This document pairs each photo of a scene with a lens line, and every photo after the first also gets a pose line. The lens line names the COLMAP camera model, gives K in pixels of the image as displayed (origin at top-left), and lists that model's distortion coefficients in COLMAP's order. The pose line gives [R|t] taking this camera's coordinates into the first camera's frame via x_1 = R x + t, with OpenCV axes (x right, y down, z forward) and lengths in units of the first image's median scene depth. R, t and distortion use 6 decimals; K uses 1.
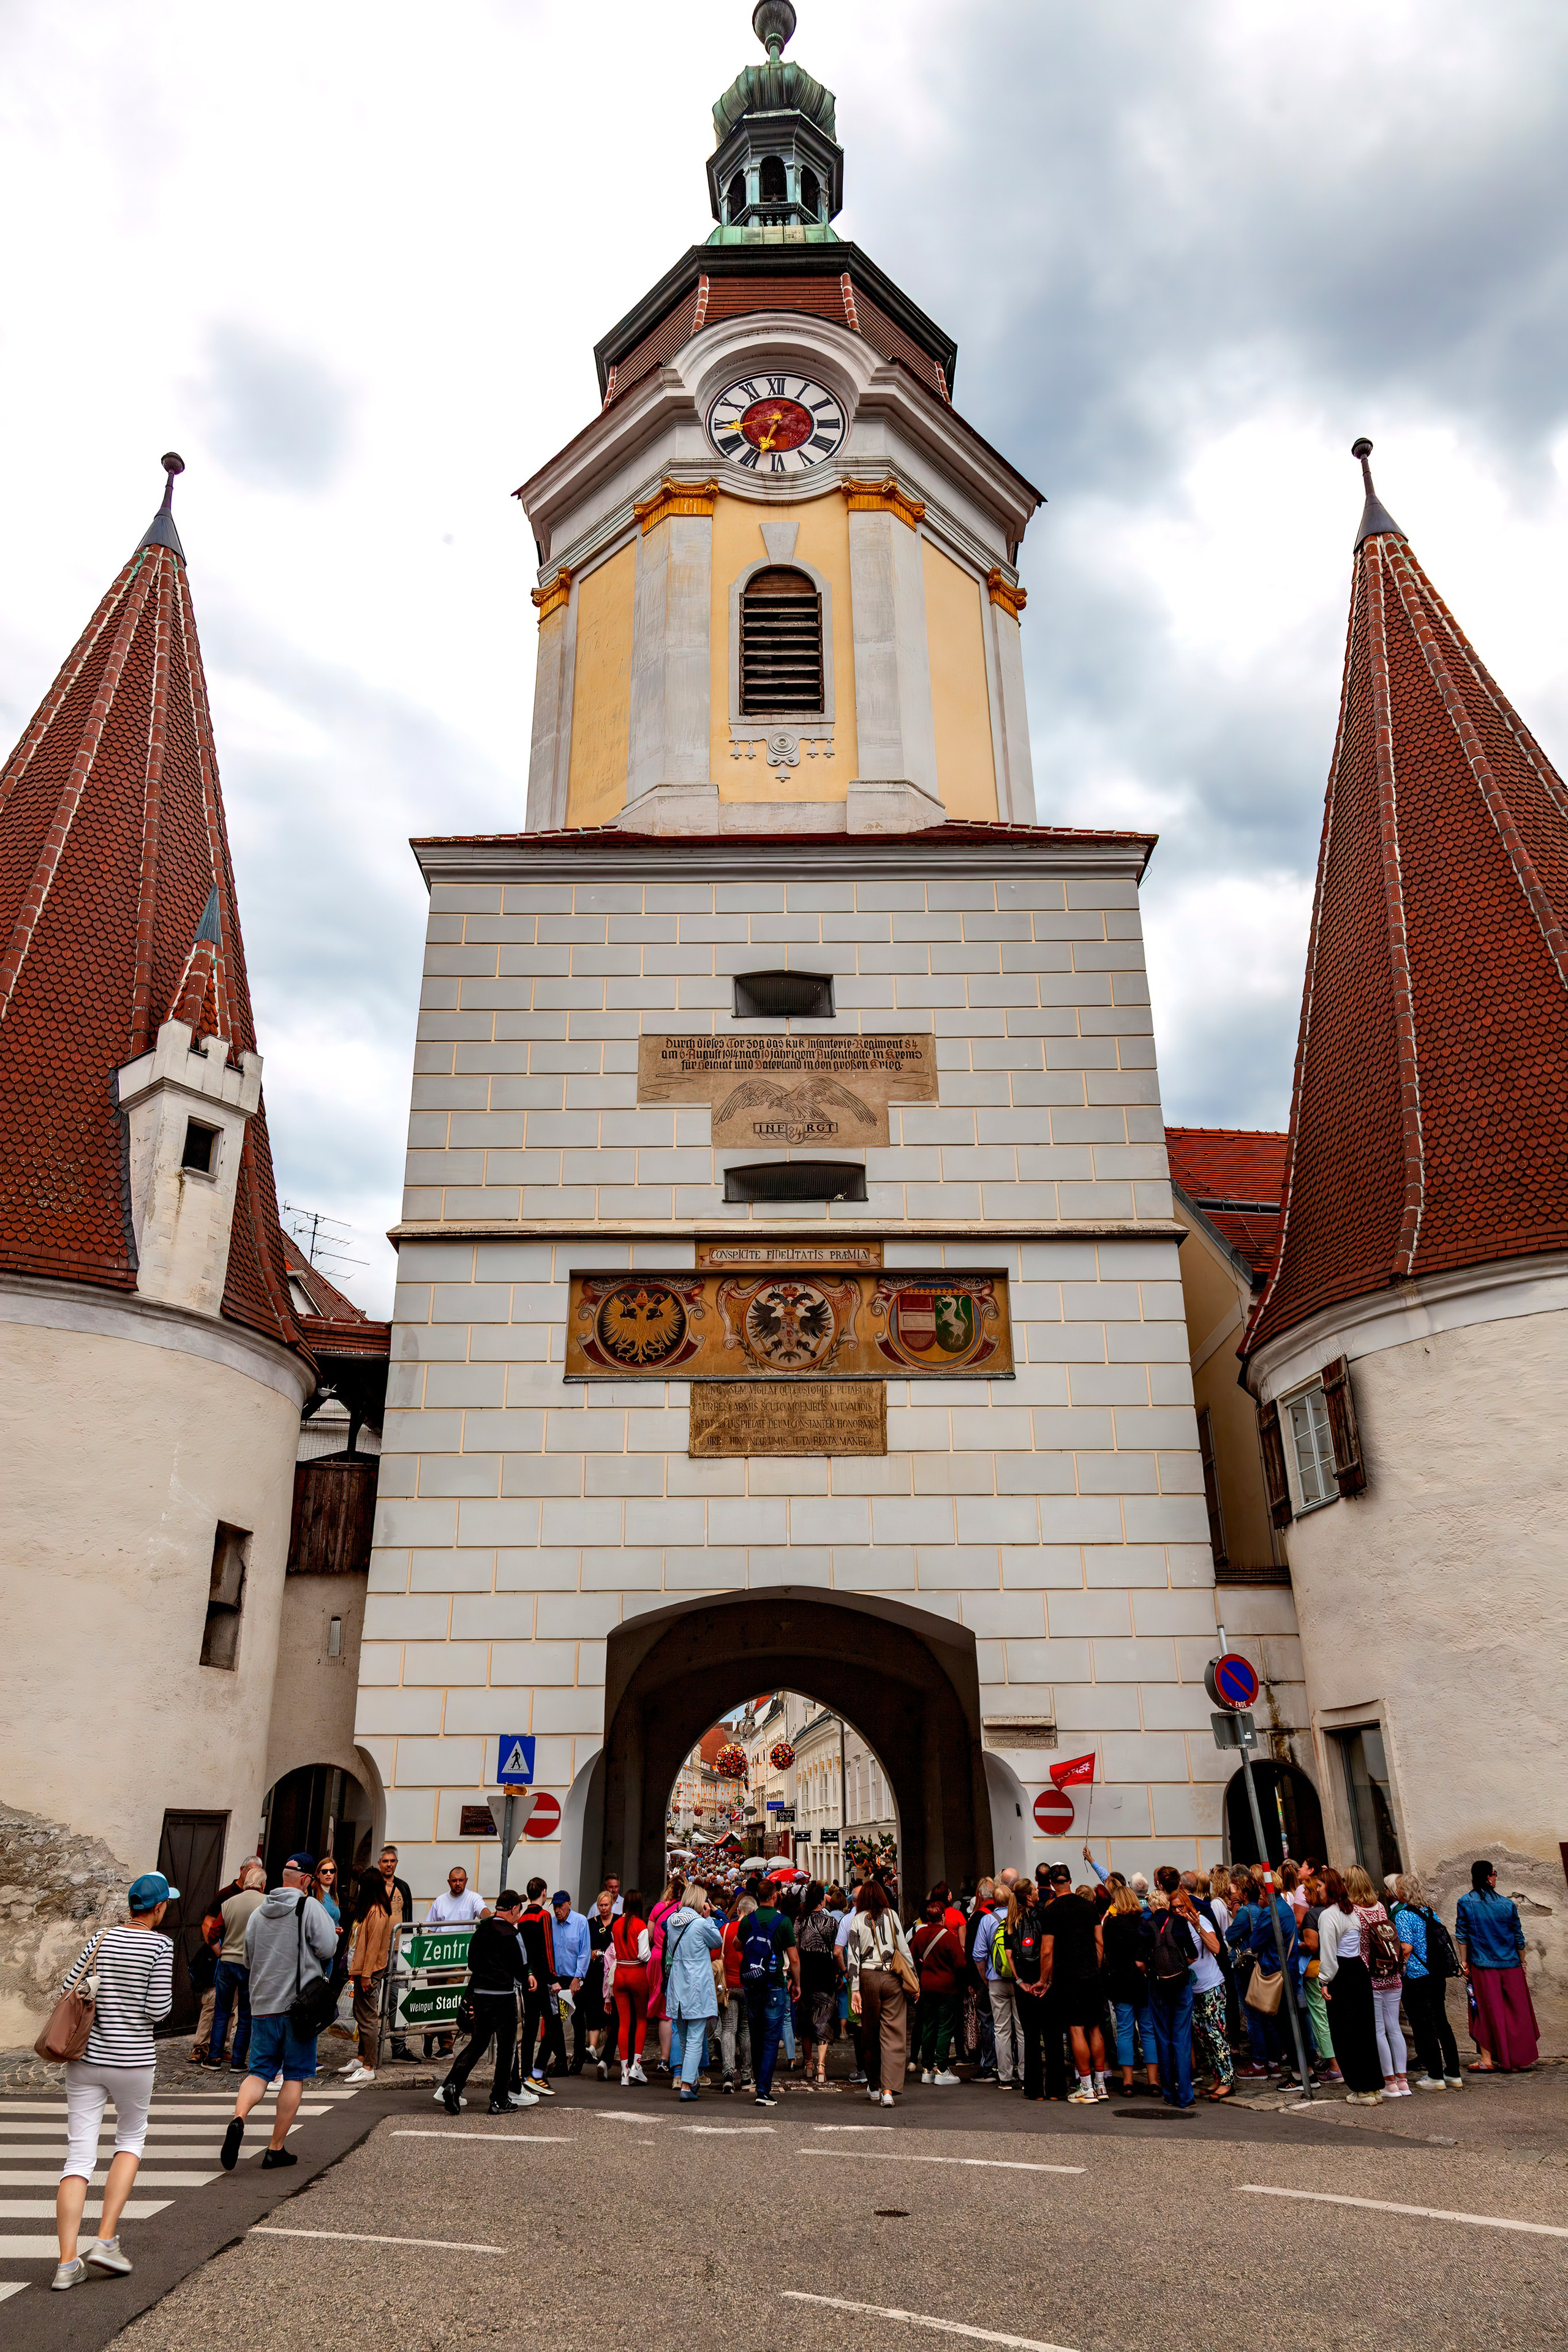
lens RADIAL K [[1623.7, 0, 794.7], [0, 1623.7, 1161.7], [0, 0, 1]] dist [0.021108, -0.002723]
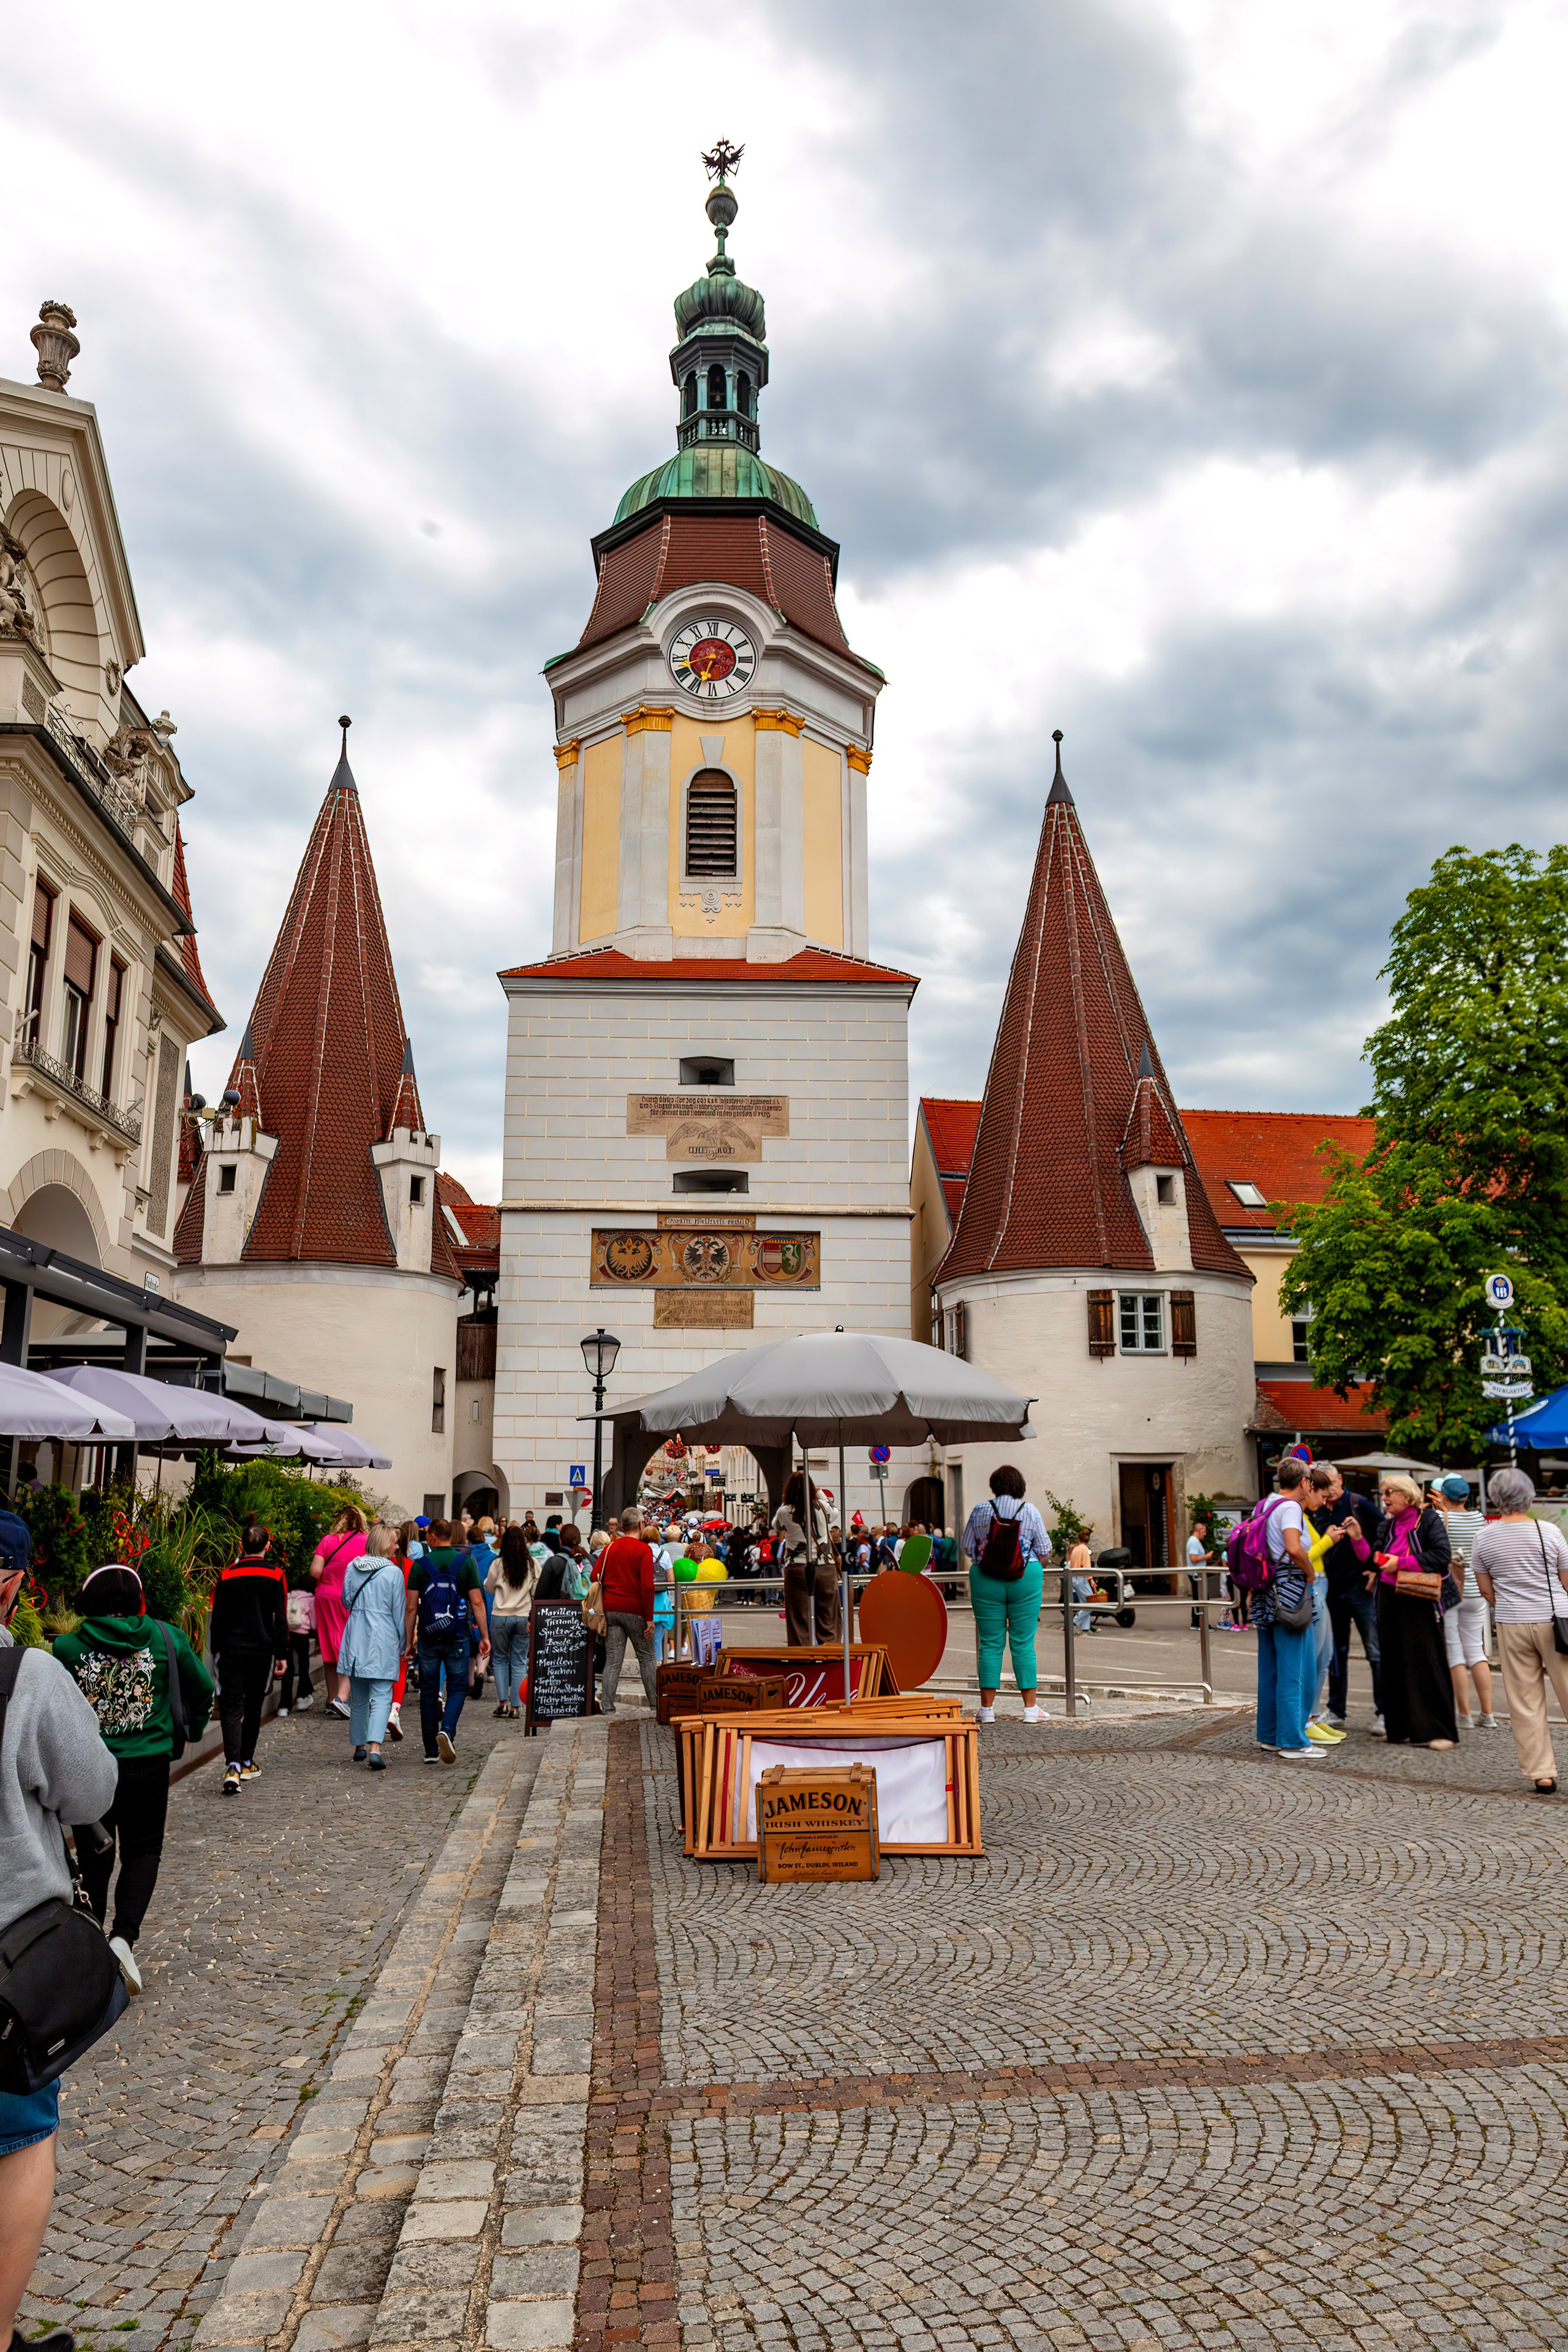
lens RADIAL K [[1623.7, 0, 791.1], [0, 1623.7, 1189.3], [0, 0, 1]] dist [0.021108, -0.002723]
pose [[0.999372, 0.020155, 0.029147, 0.036970], [-0.025767, 0.977949, 0.207247, -0.353840], [-0.024327, -0.207868, 0.977854, -0.805349]]
